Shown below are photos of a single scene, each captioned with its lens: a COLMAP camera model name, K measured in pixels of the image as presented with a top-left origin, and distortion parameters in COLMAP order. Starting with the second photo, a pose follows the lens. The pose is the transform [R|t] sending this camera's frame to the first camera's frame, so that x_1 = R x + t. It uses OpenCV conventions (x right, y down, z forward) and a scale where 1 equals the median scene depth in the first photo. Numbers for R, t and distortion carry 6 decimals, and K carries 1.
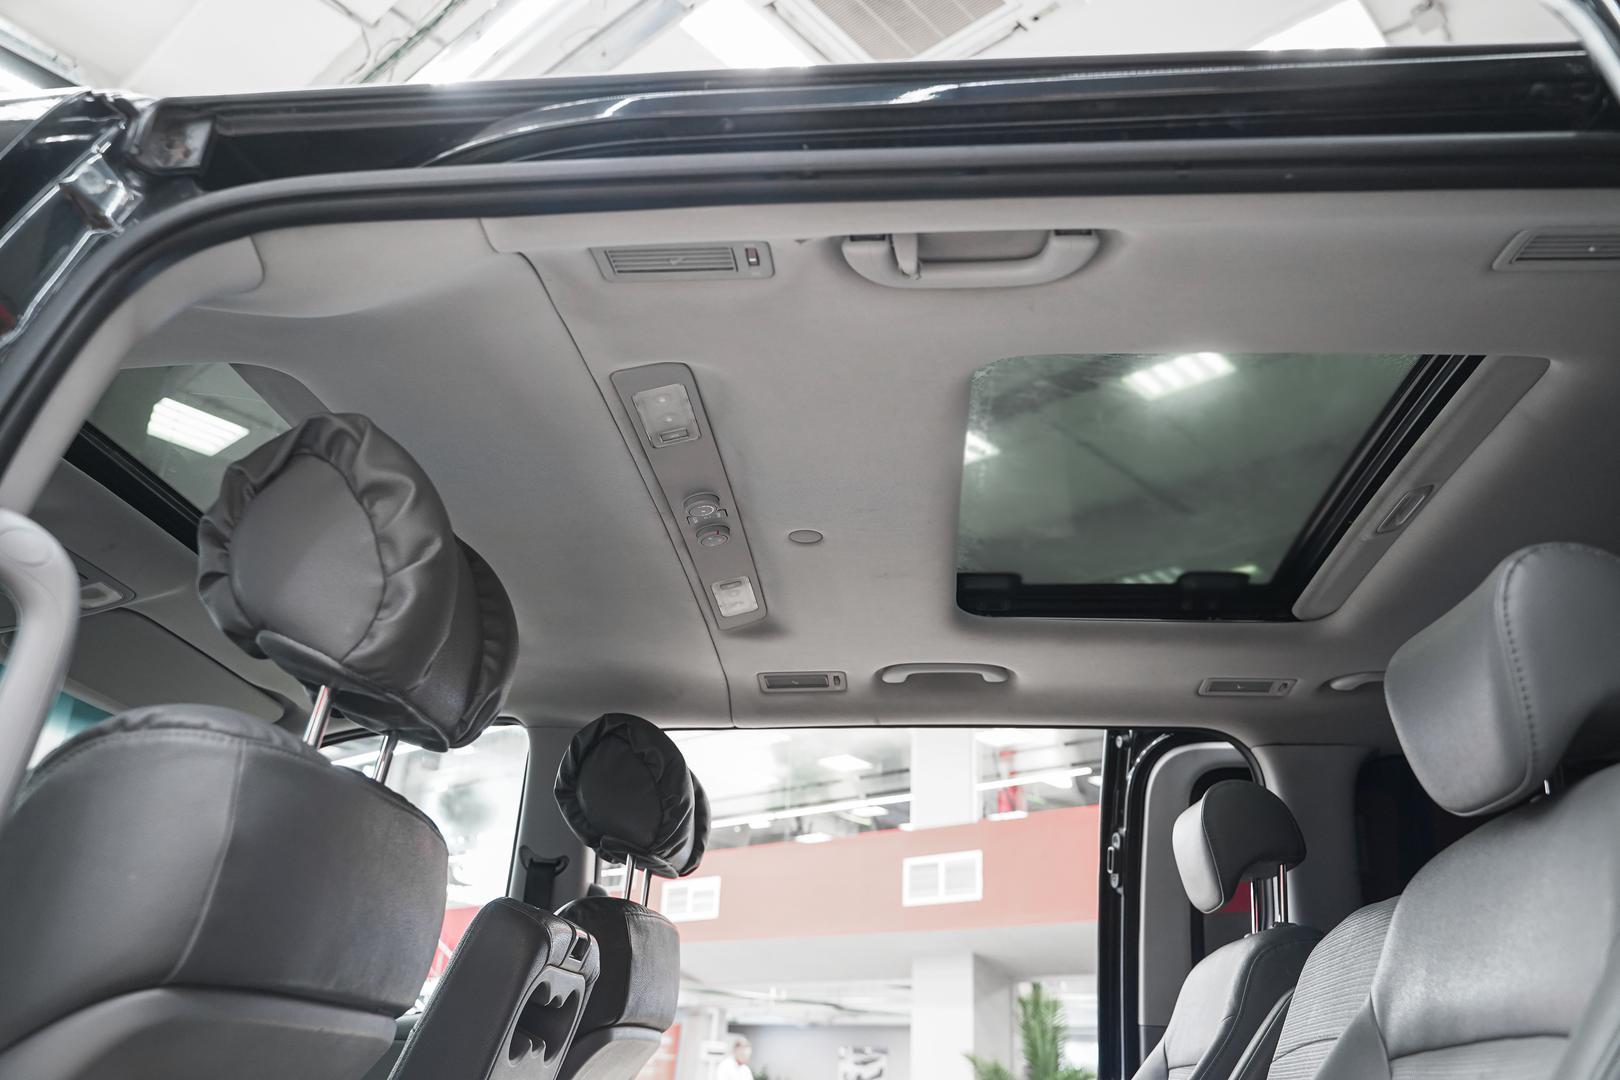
lens RADIAL K [[1304.2, 0, 813.0], [0, 1304.2, 536.5], [0, 0, 1]] dist [-0.008112, 0.005157]
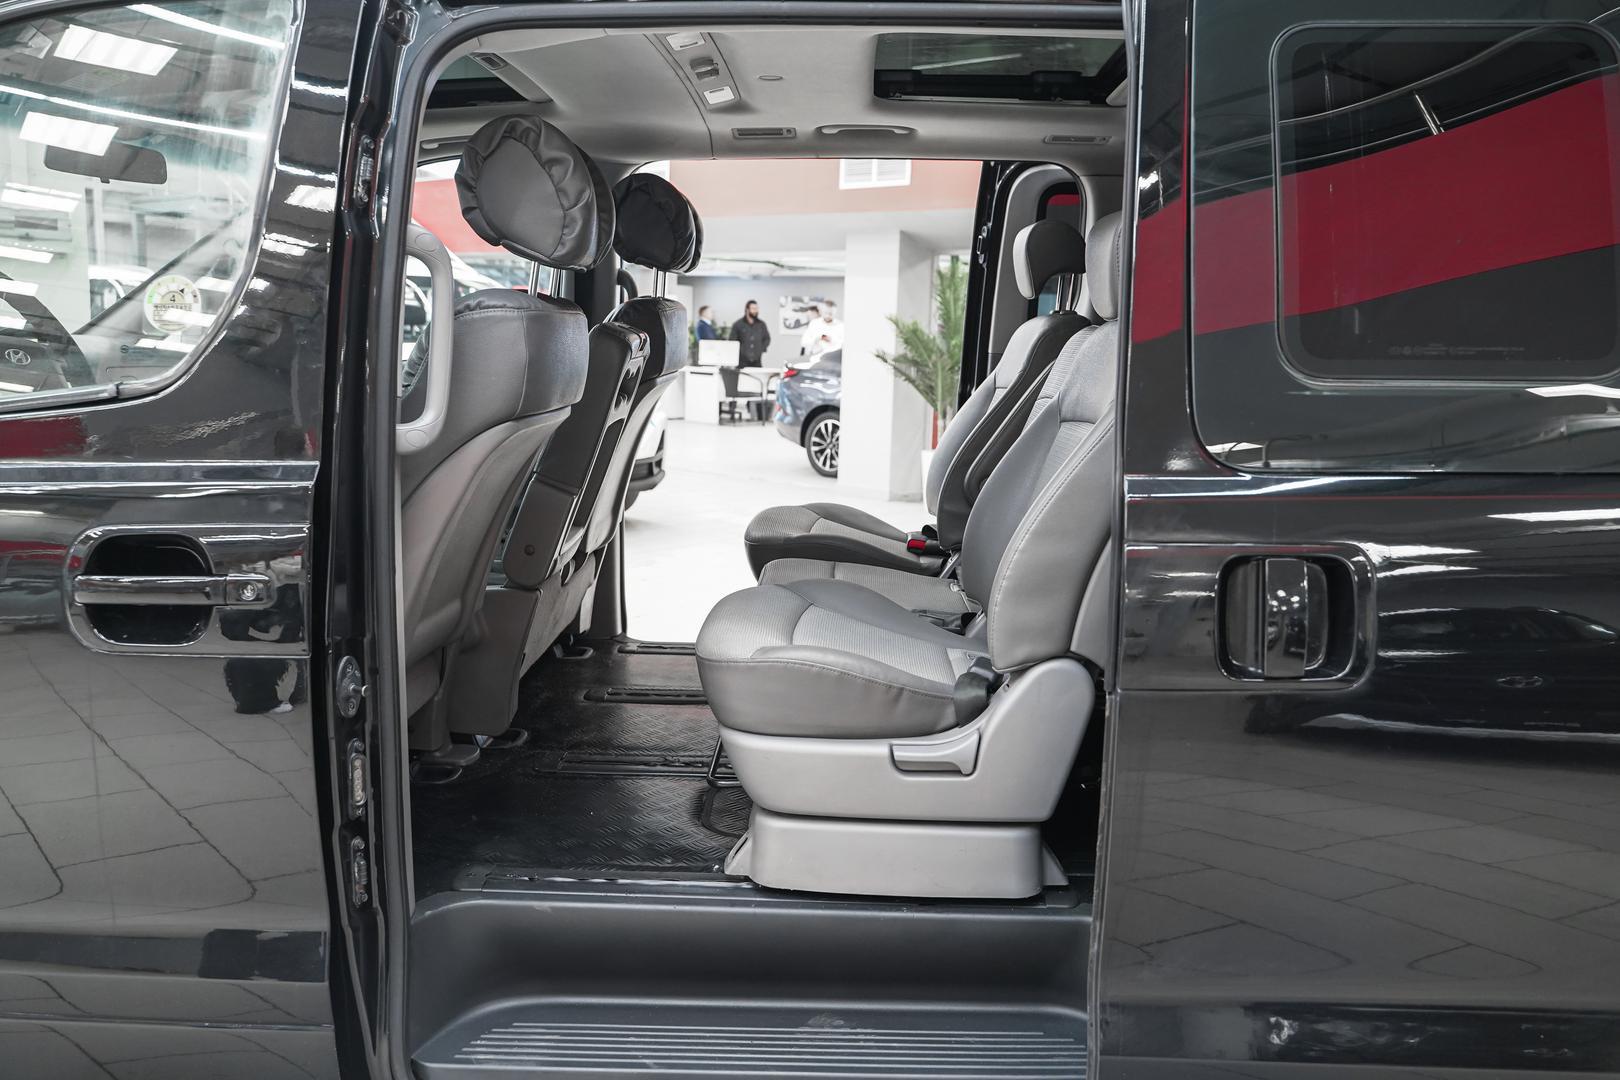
lens RADIAL K [[1304.2, 0, 809.1], [0, 1304.2, 541.4], [0, 0, 1]] dist [-0.008112, 0.005157]
pose [[0.999067, -0.017513, 0.039486, -0.023324], [-0.006445, 0.843445, 0.537176, -0.274805], [-0.042712, -0.536929, 0.842545, -0.417713]]
